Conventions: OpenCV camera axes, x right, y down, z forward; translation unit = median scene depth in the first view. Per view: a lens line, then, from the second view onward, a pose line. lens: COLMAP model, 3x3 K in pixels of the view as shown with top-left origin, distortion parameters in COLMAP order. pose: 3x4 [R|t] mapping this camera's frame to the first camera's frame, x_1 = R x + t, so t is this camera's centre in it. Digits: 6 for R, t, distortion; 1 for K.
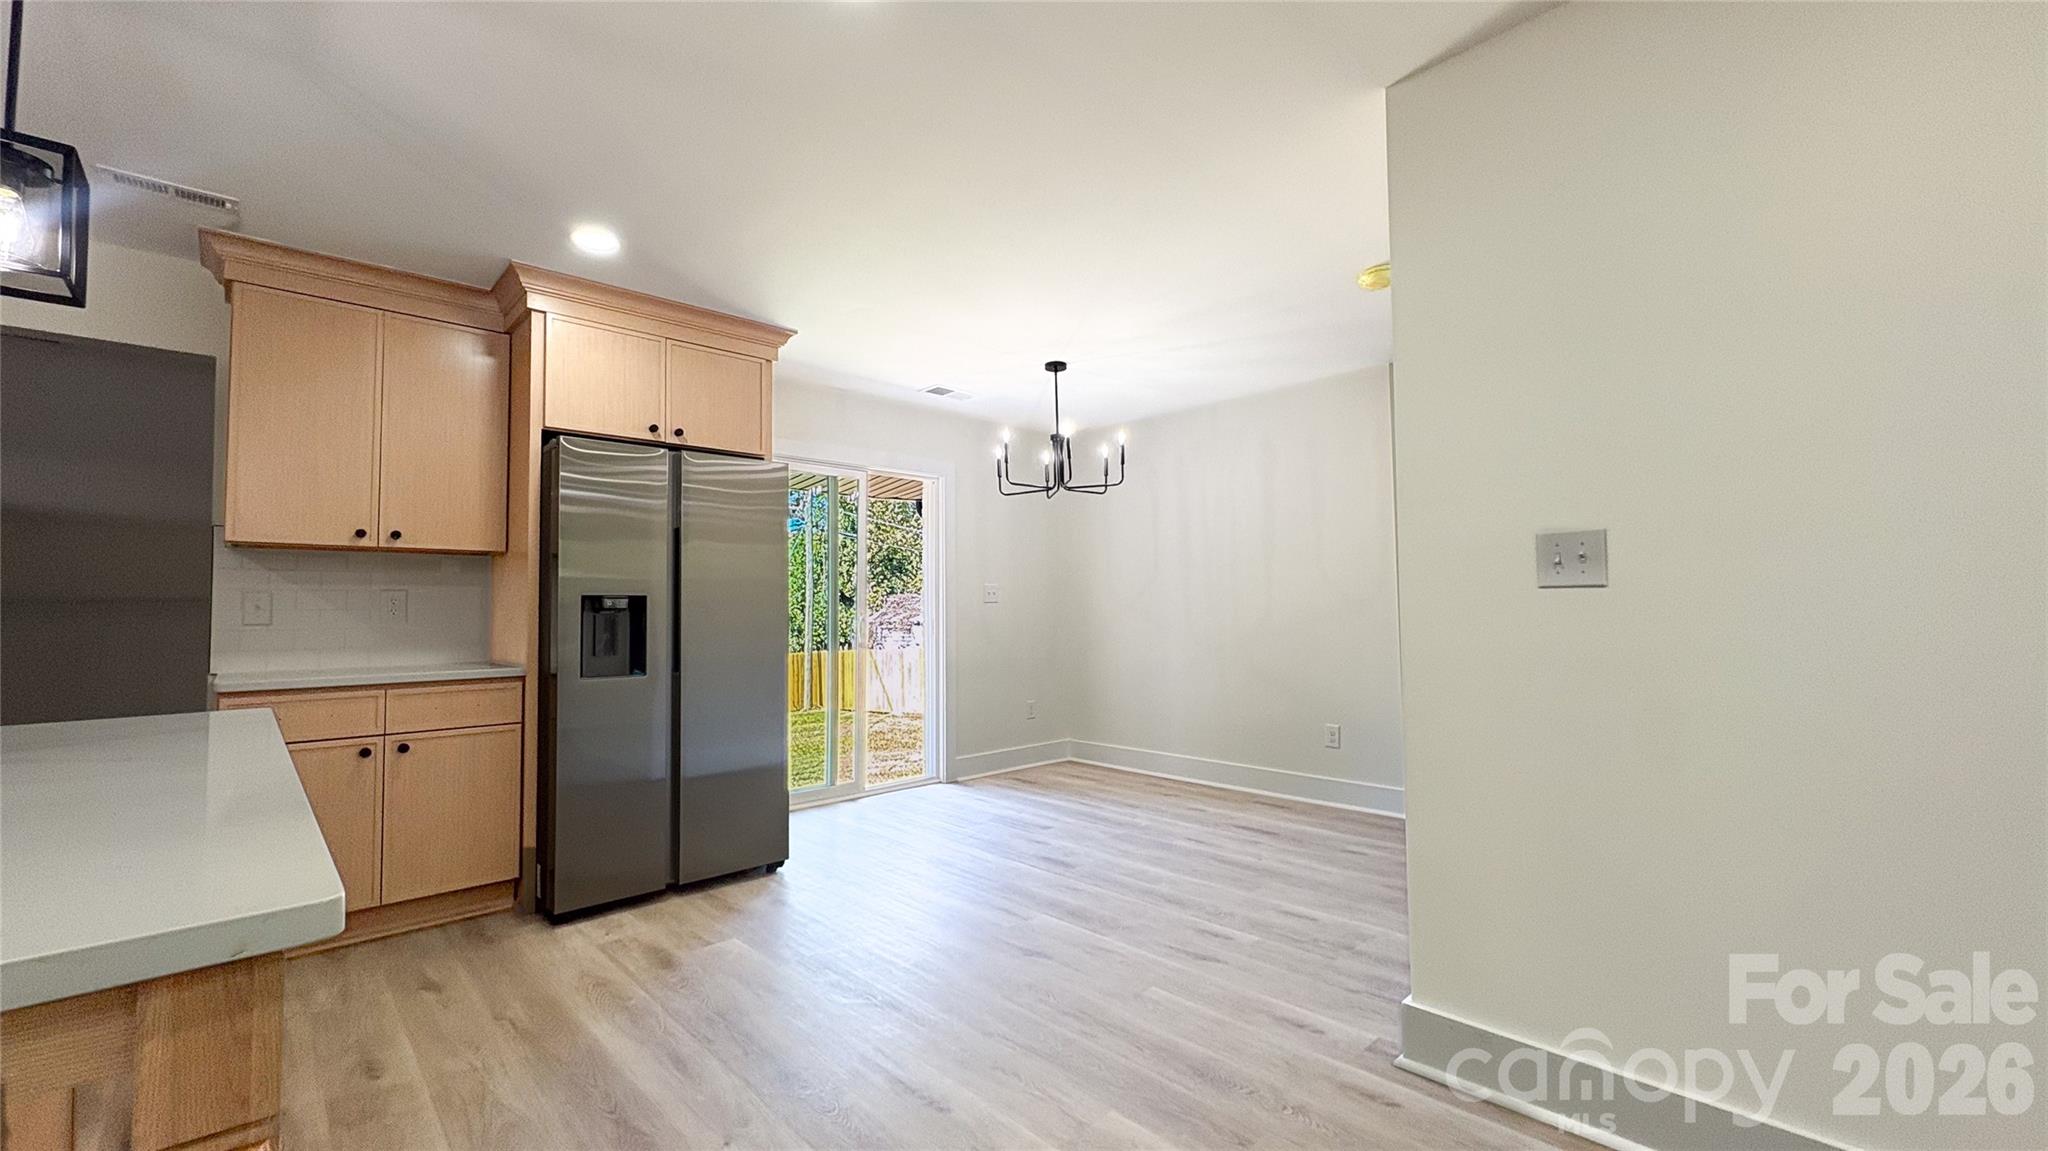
lens RADIAL K [[812.7, 0, 1029.5], [0, 812.7, 578.1], [0, 0, 1]] dist [0.001180, -0.000091]
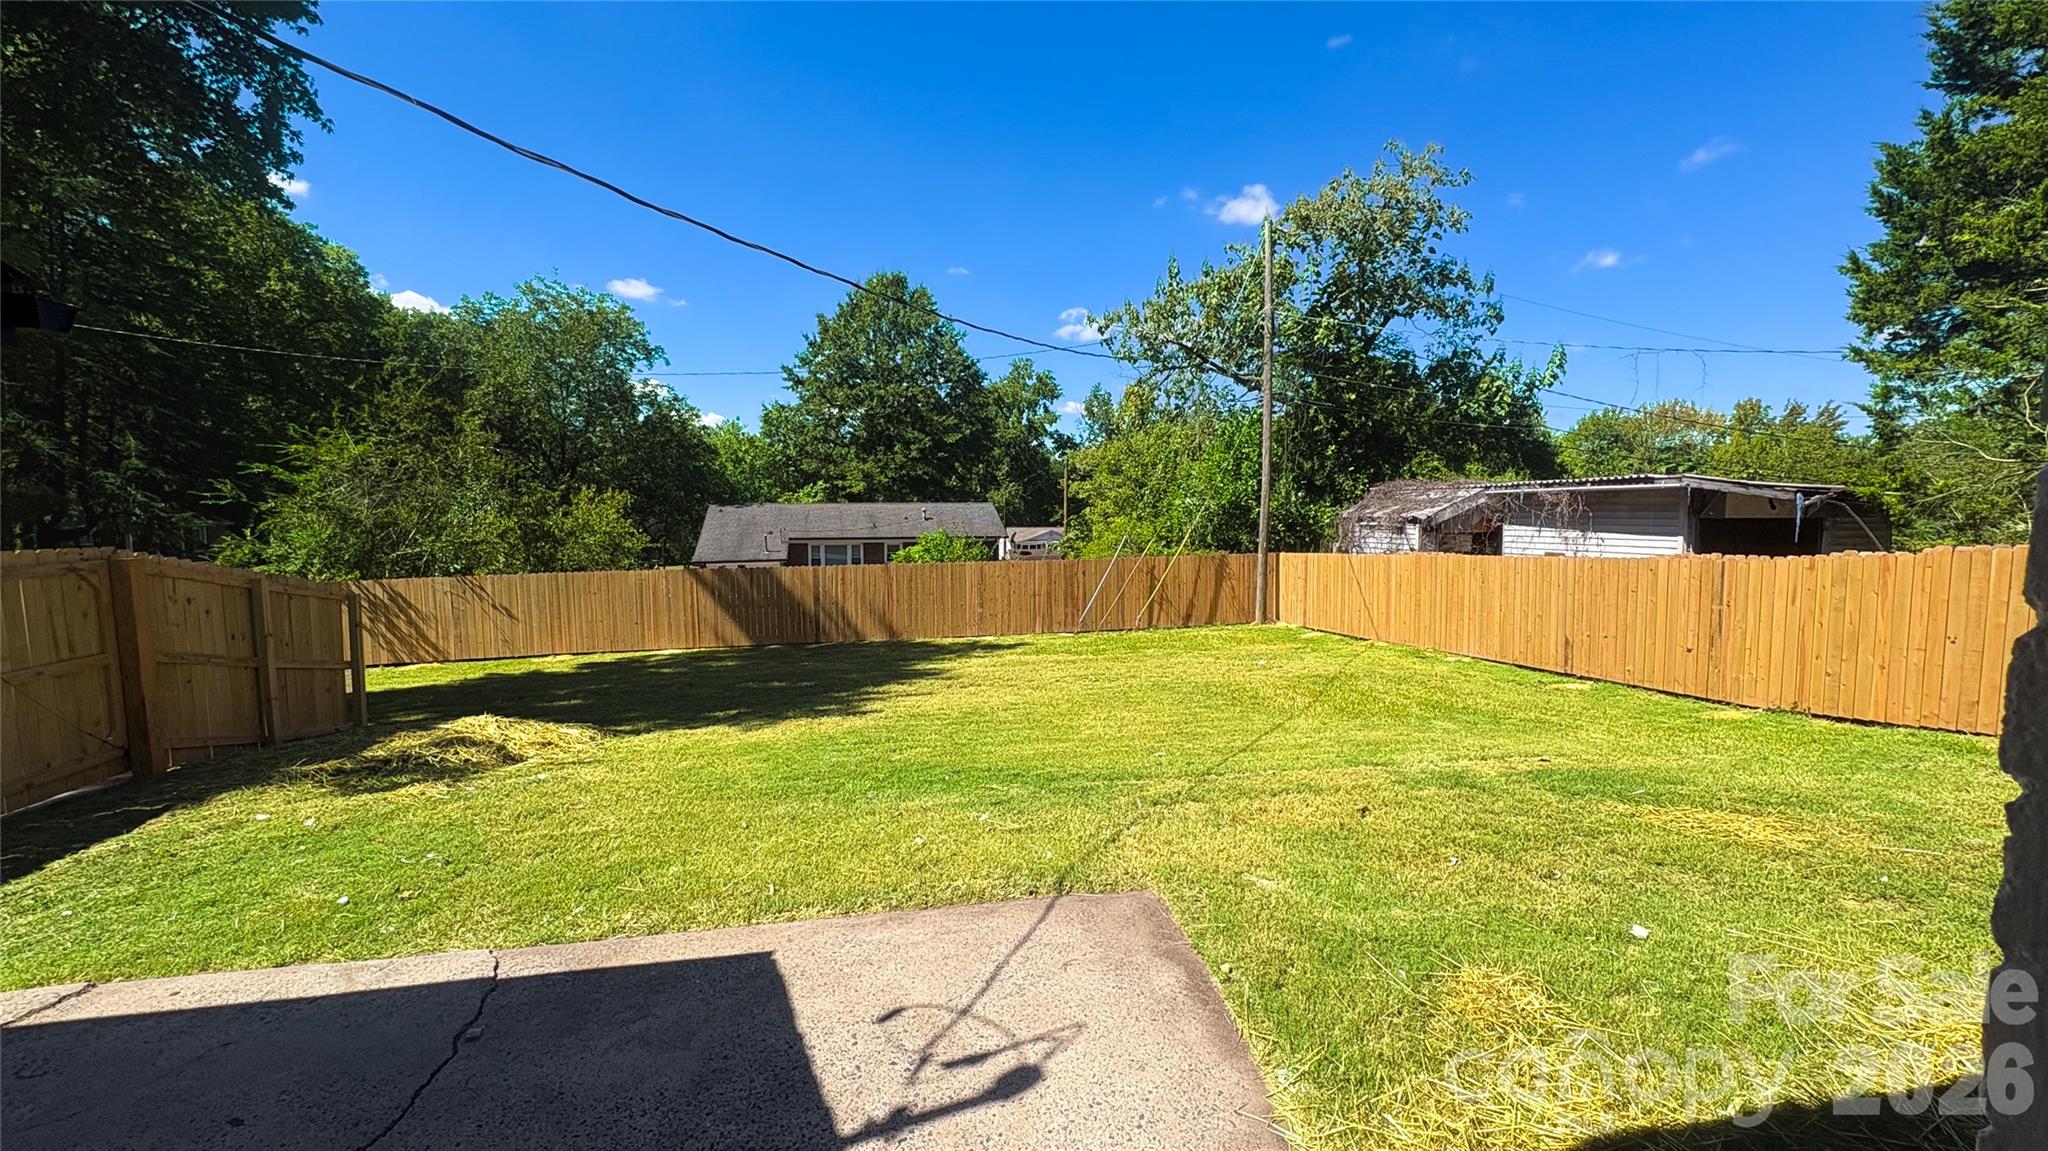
lens RADIAL K [[812.7, 0, 1019.4], [0, 812.7, 575.1], [0, 0, 1]] dist [0.001180, -0.000091]
pose [[0.845105, 0.055078, -0.531756, -0.257453], [0.014462, 0.991959, 0.125730, 0.043855], [0.534405, -0.113945, 0.837513, 1.093120]]
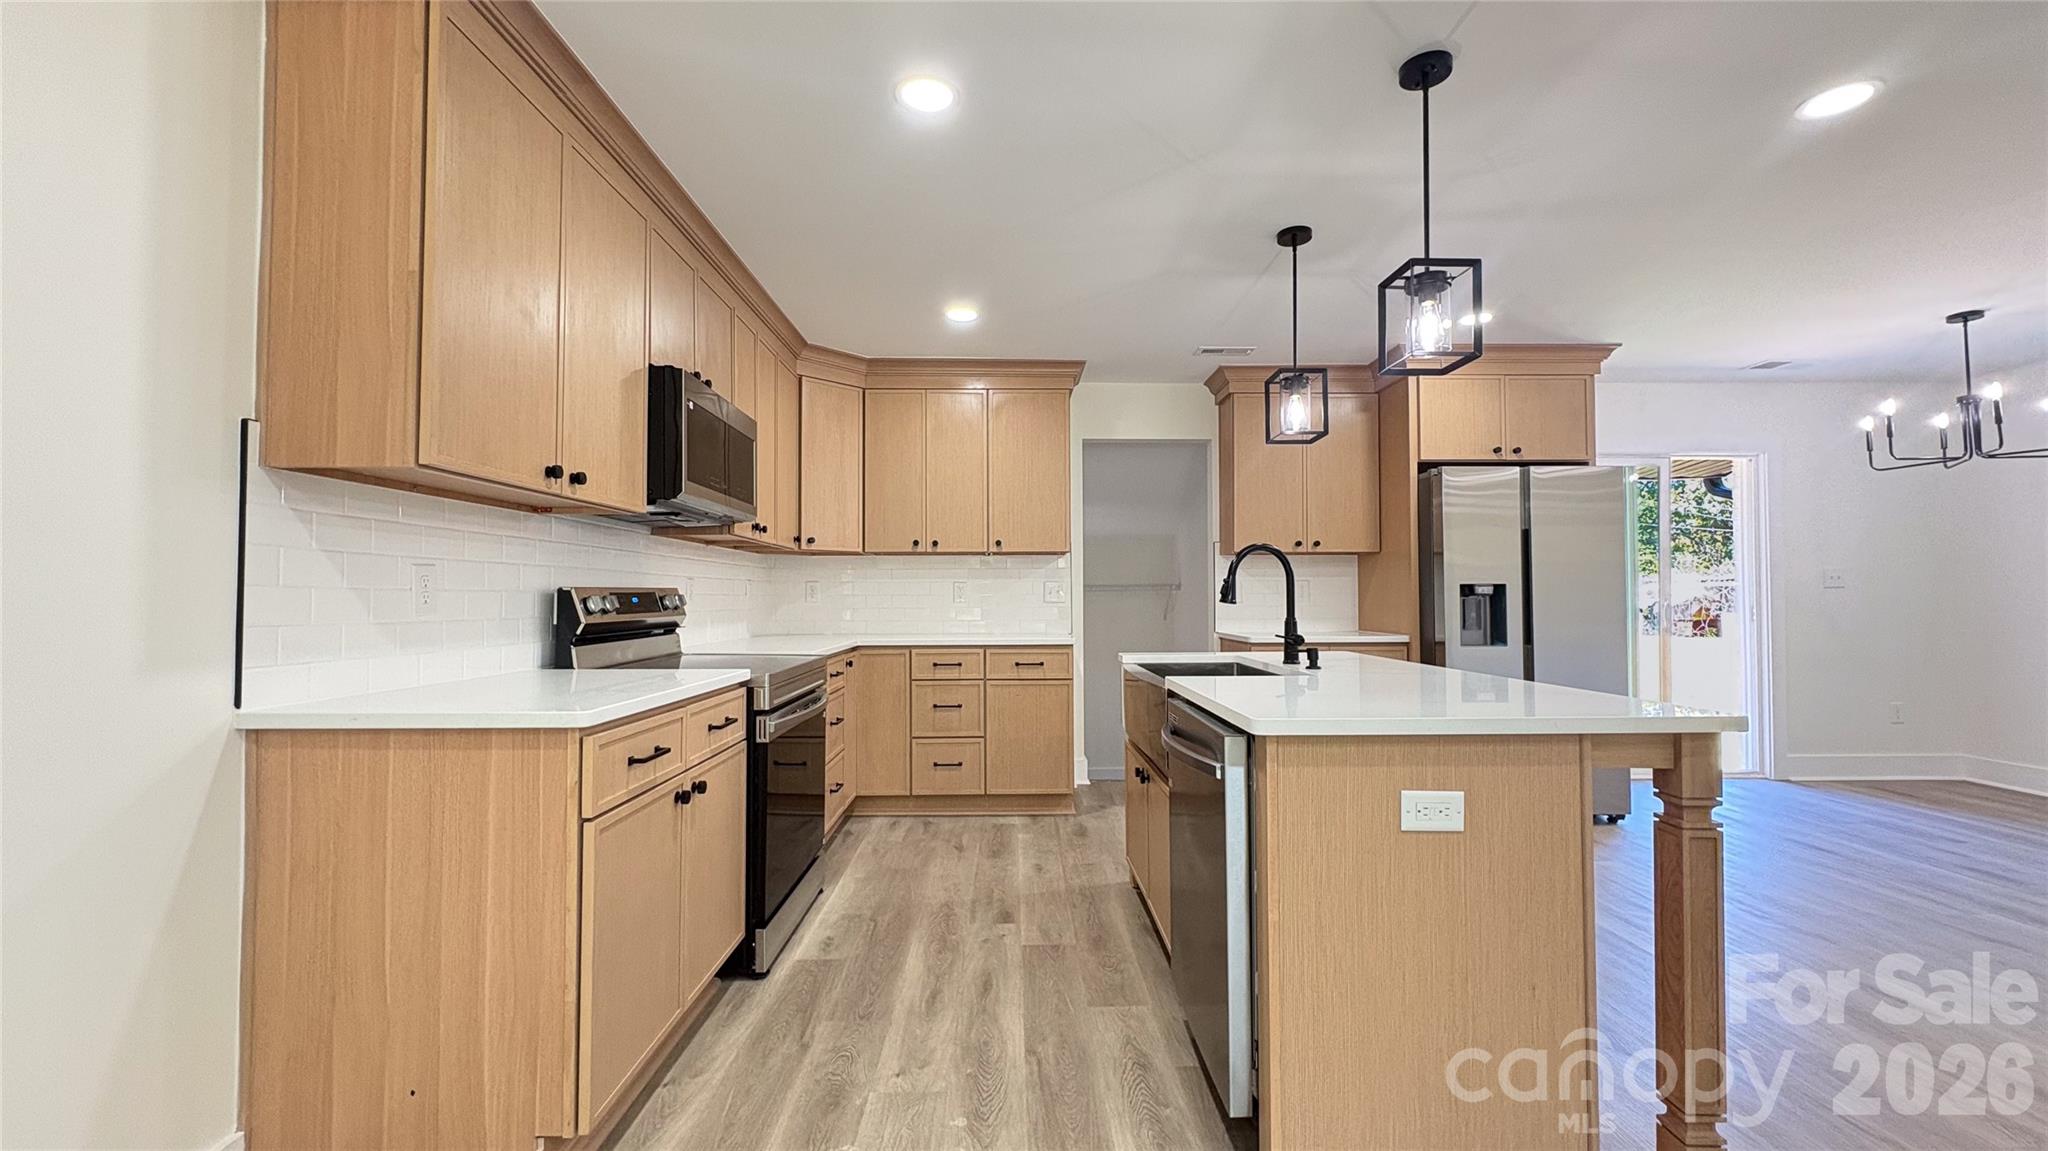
lens RADIAL K [[812.7, 0, 1021.8], [0, 812.7, 577.2], [0, 0, 1]] dist [0.001180, -0.000091]
pose [[0.732963, -0.010081, -0.680194, -0.143634], [0.024604, 0.999629, 0.011698, -0.020300], [0.679823, -0.025310, 0.732939, -0.405155]]
